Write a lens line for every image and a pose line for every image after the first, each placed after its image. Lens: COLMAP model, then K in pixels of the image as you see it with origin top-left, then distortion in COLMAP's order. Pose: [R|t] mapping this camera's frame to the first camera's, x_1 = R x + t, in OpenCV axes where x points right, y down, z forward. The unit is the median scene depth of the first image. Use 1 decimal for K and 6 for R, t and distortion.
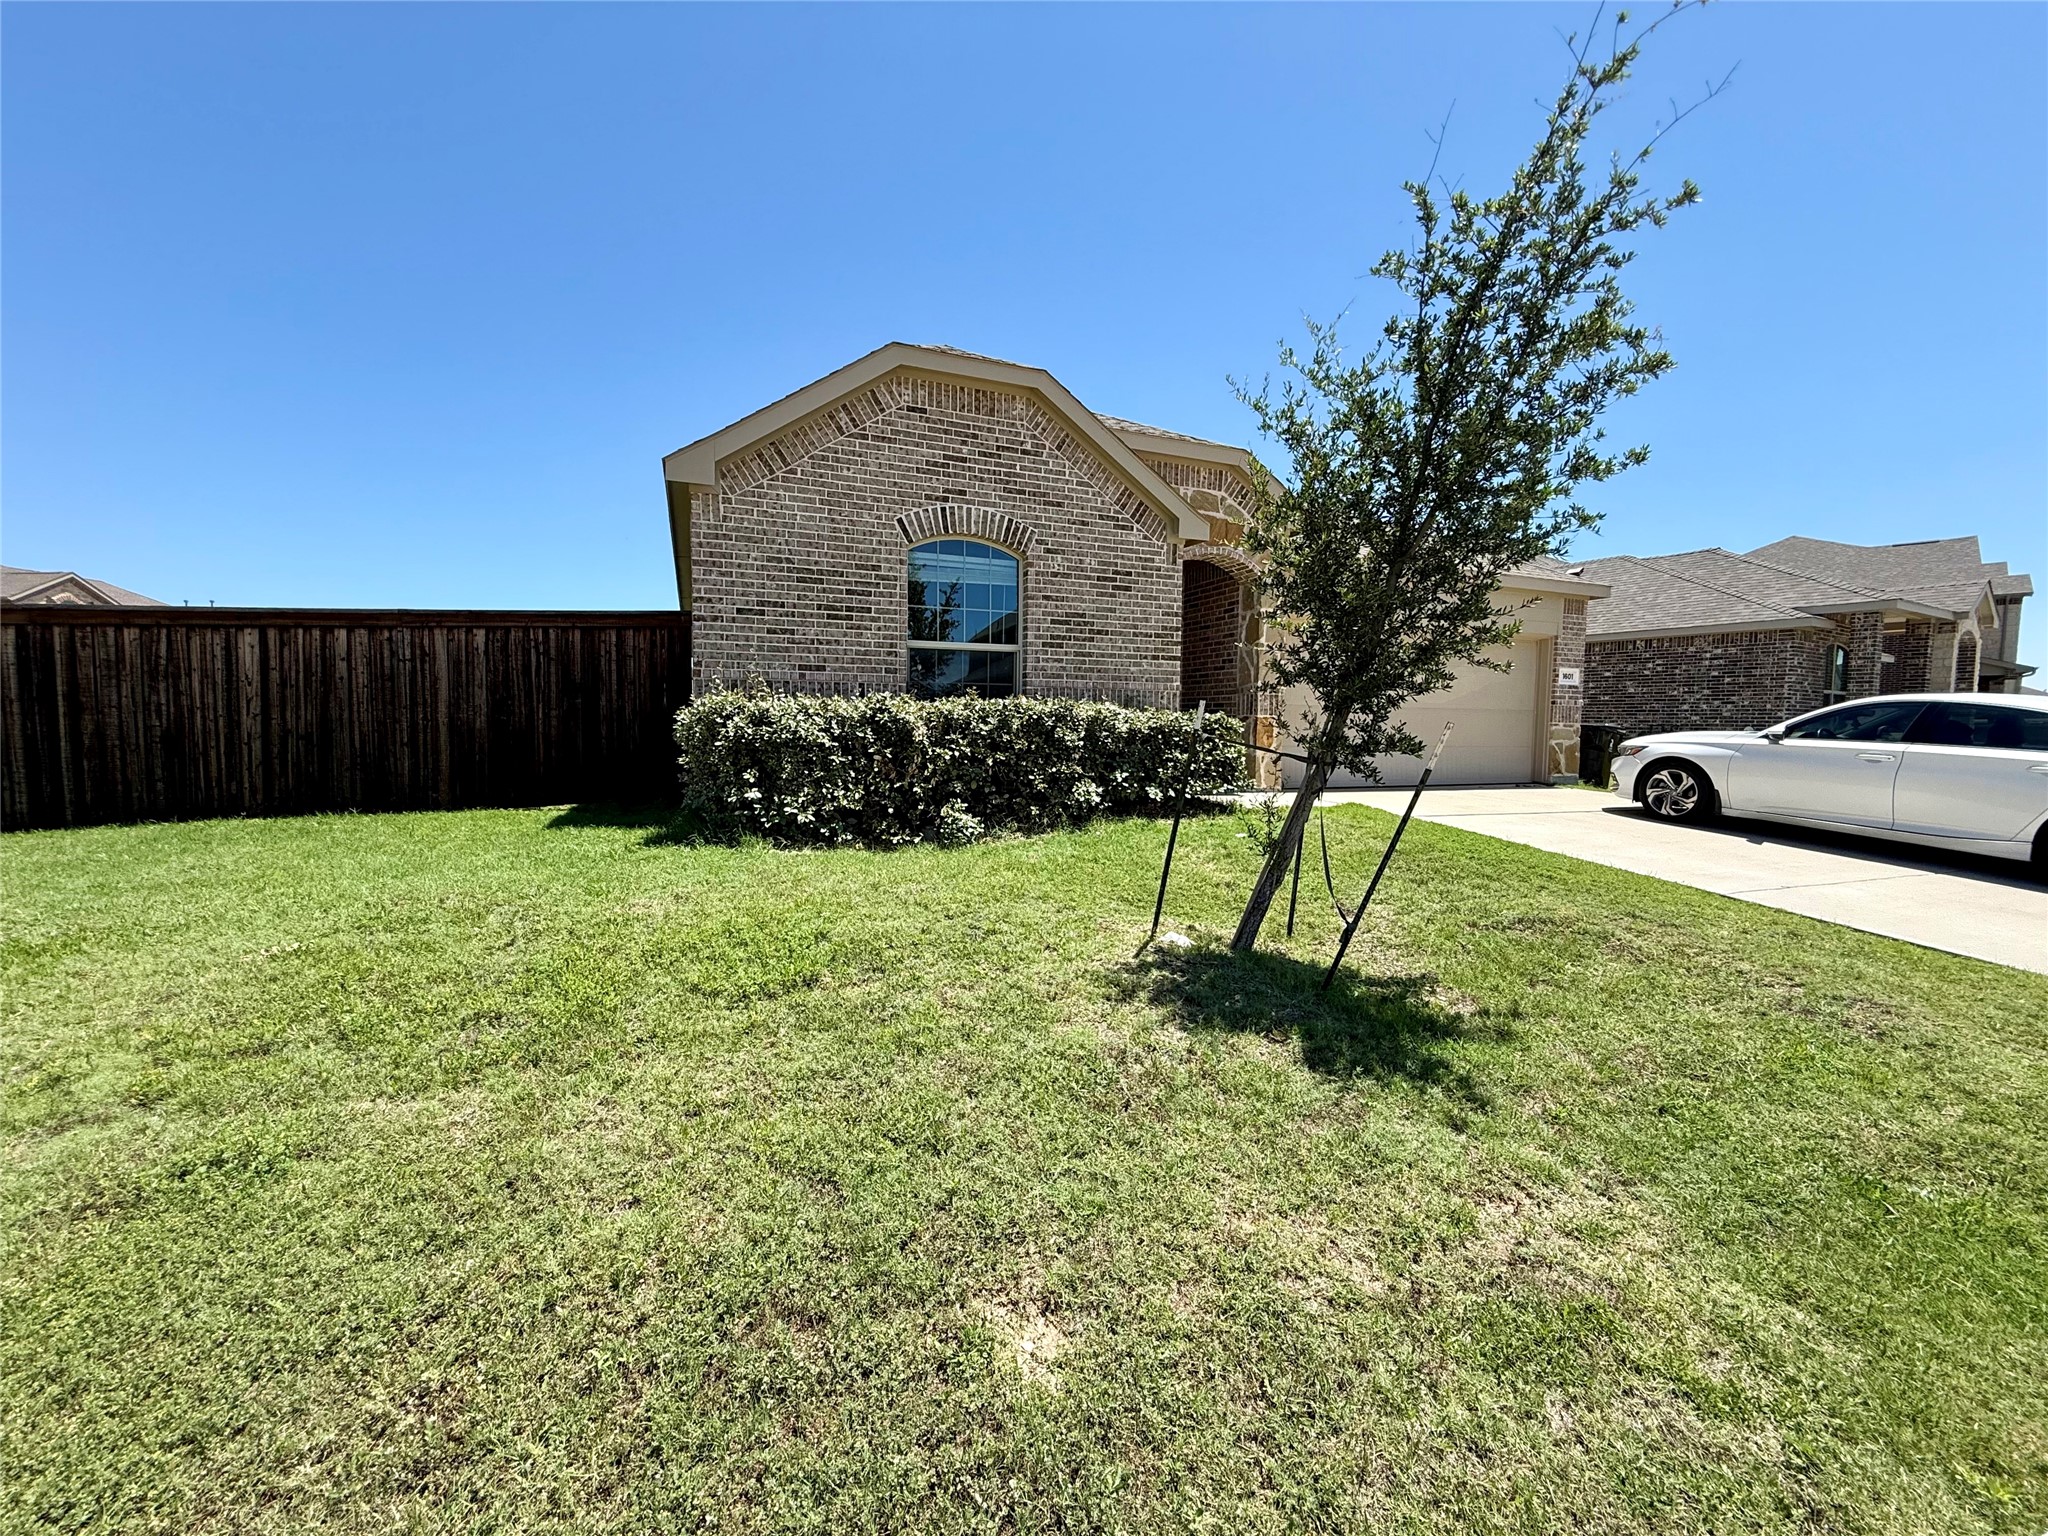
lens RADIAL K [[818.9, 0, 1022.1], [0, 818.9, 762.9], [0, 0, 1]] dist [0.003055, 0.000167]
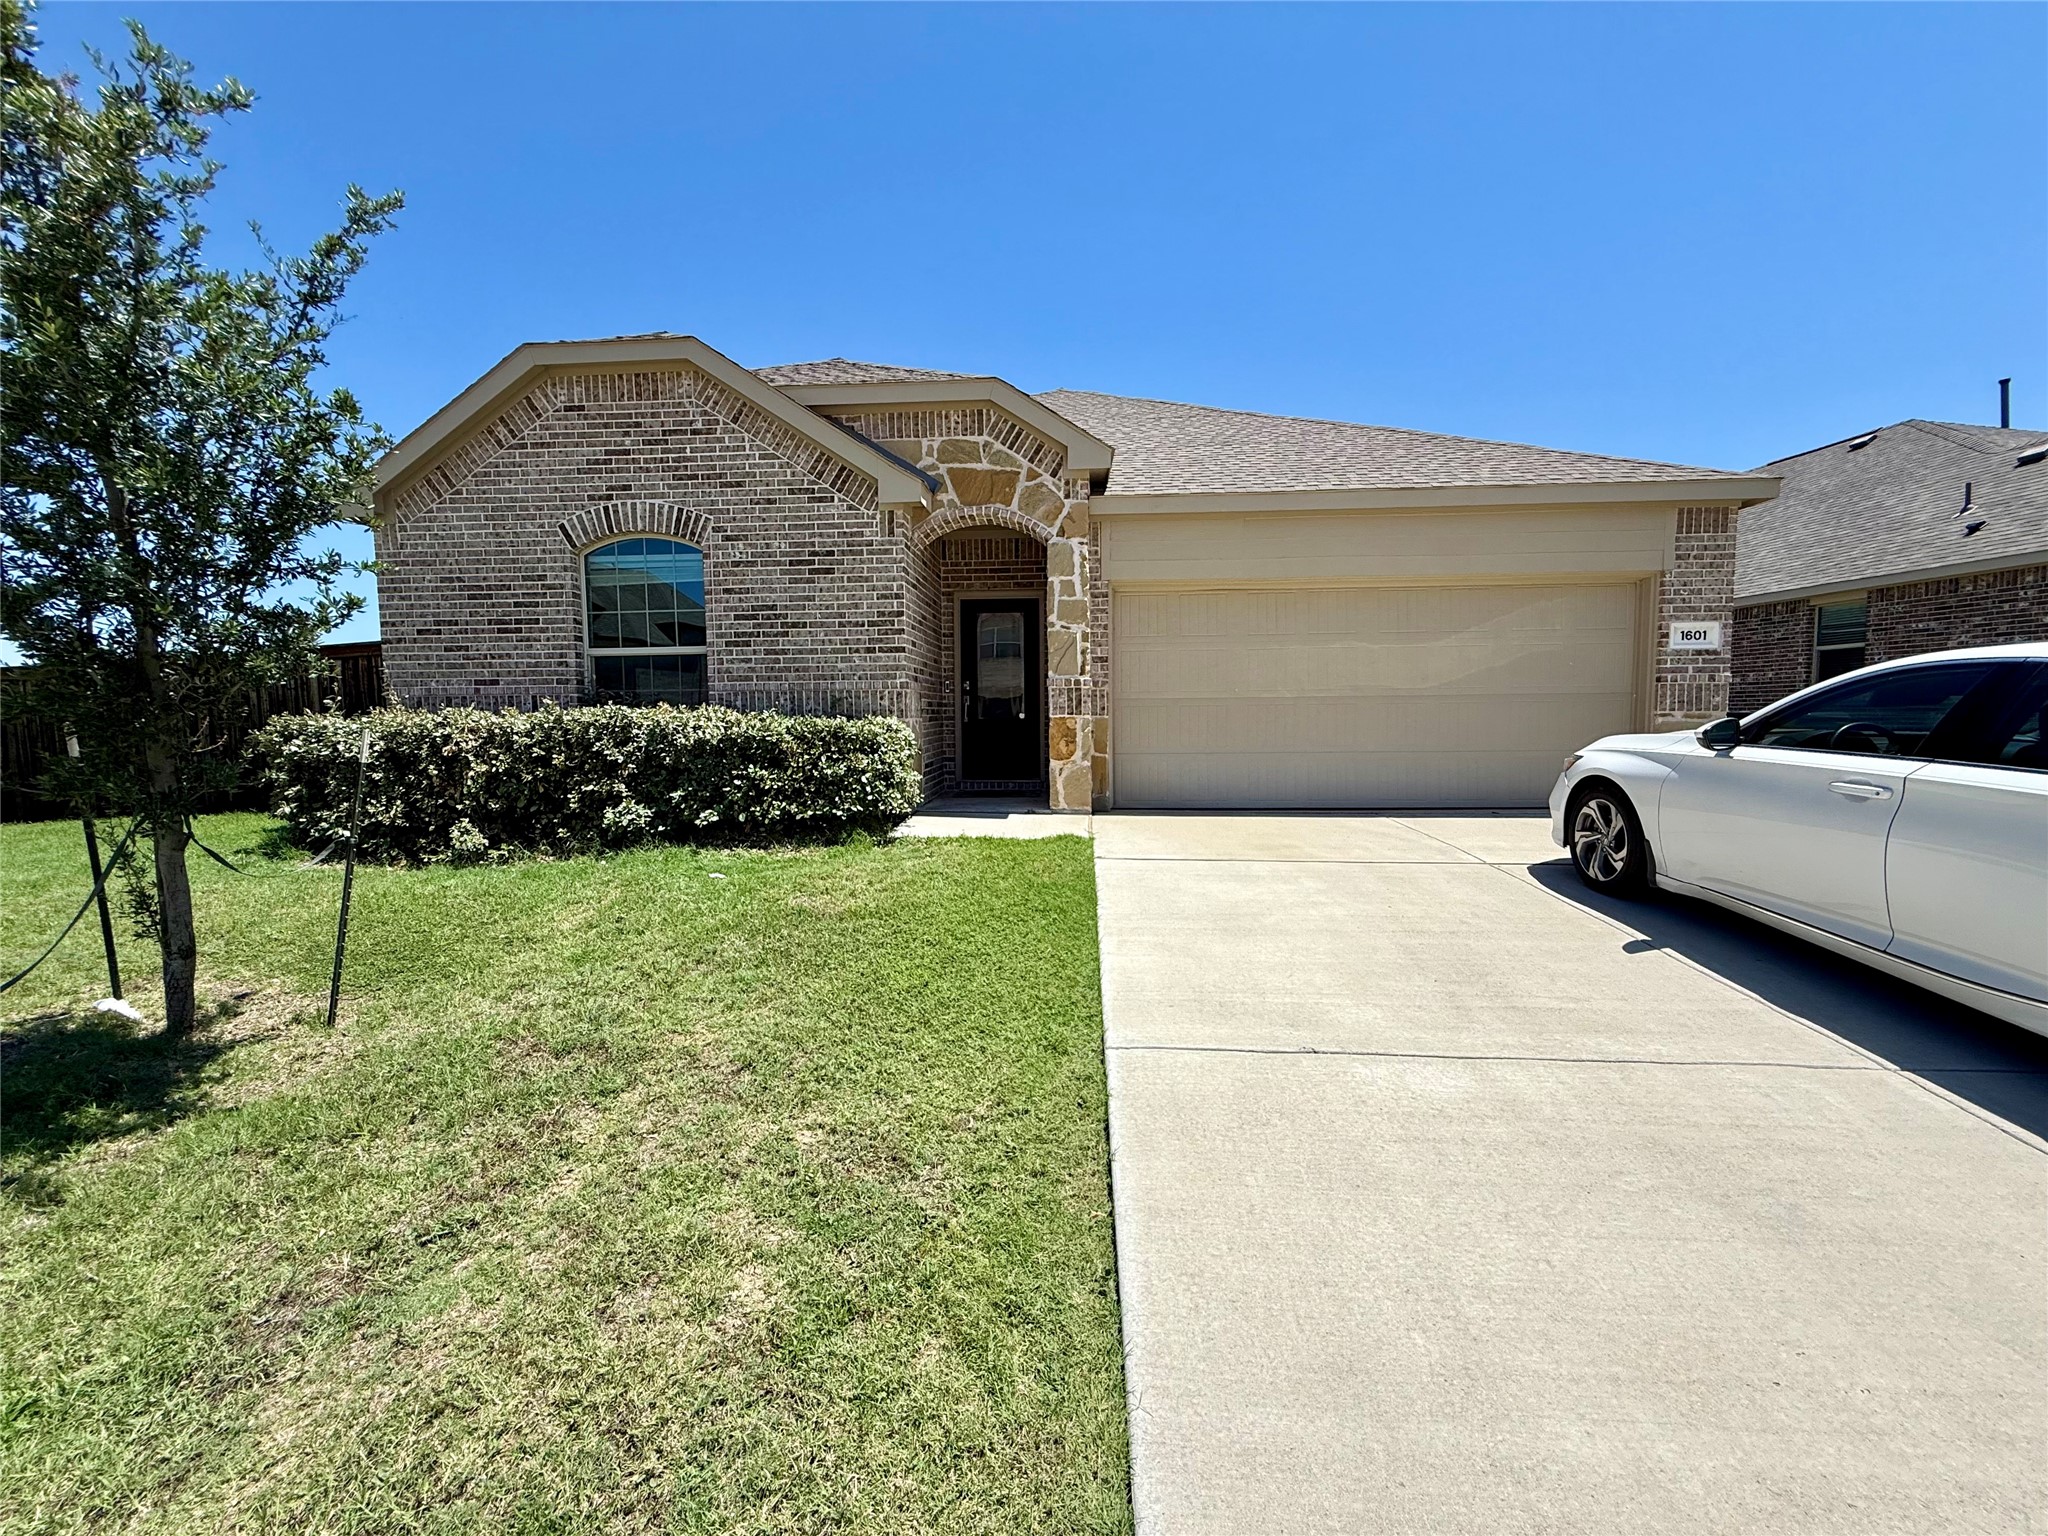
lens RADIAL K [[818.9, 0, 1026.0], [0, 818.9, 765.1], [0, 0, 1]] dist [0.003055, 0.000167]
pose [[0.899065, 0.004669, -0.437791, 0.749439], [-0.000264, 0.999949, 0.010123, -0.022355], [0.437816, -0.008986, 0.899020, 0.354820]]
